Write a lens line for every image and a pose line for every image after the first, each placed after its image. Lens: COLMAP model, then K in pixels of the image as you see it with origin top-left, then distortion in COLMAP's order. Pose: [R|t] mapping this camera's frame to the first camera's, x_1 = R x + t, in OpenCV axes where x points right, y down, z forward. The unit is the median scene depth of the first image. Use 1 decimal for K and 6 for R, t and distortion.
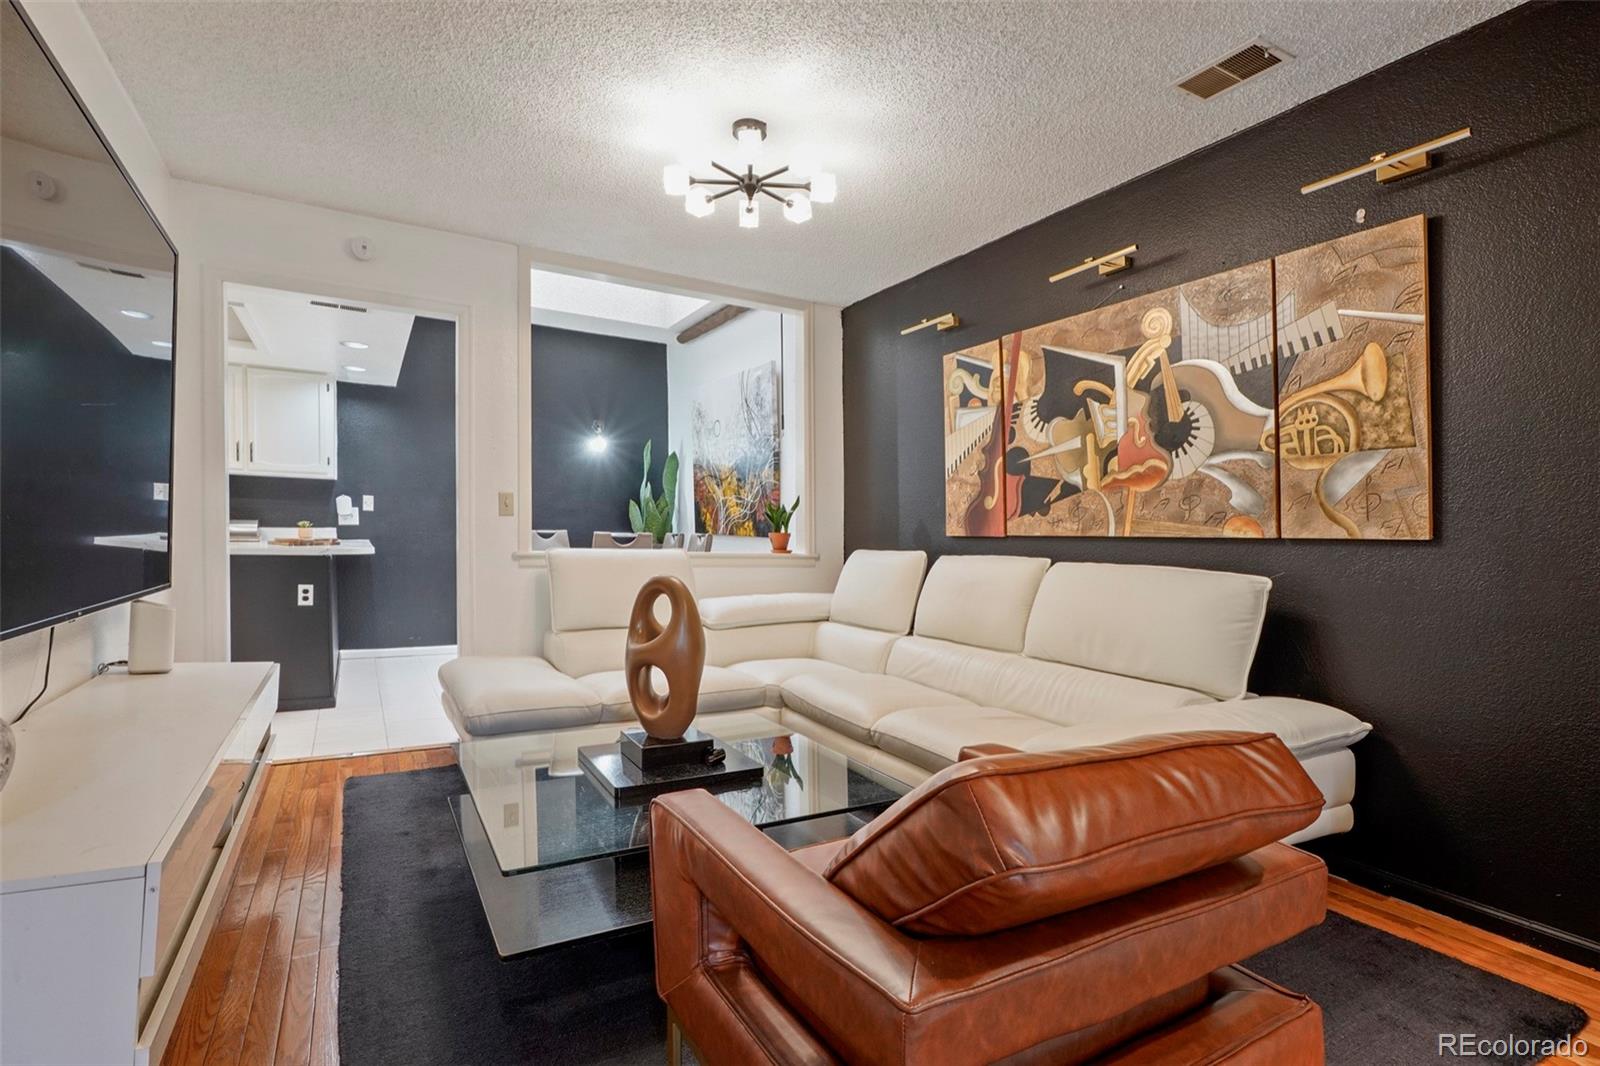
lens RADIAL K [[789.4, 0, 791.7], [0, 789.4, 537.8], [0, 0, 1]] dist [-0.023012, 0.007899]
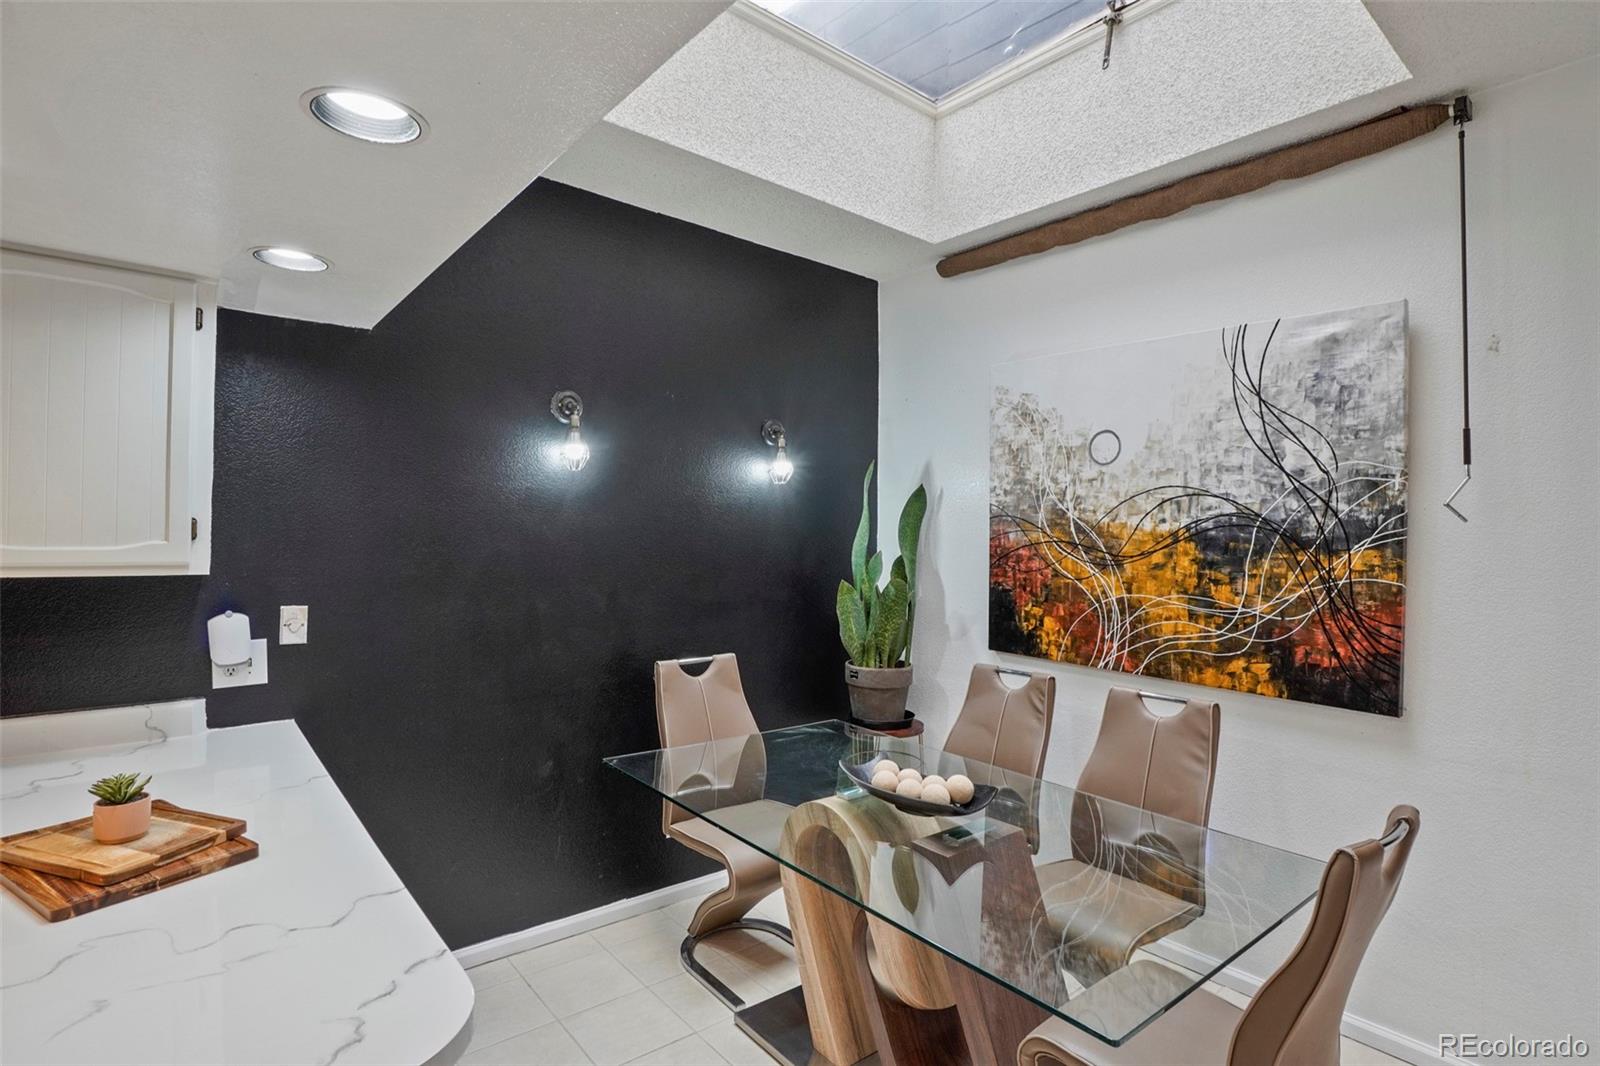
lens RADIAL K [[789.4, 0, 787.1], [0, 789.4, 520.8], [0, 0, 1]] dist [-0.023012, 0.007899]
pose [[0.984582, 0.008134, 0.174733, -0.577008], [-0.002296, 0.999433, -0.033589, -0.124594], [-0.174907, 0.032670, 0.984043, 0.910254]]
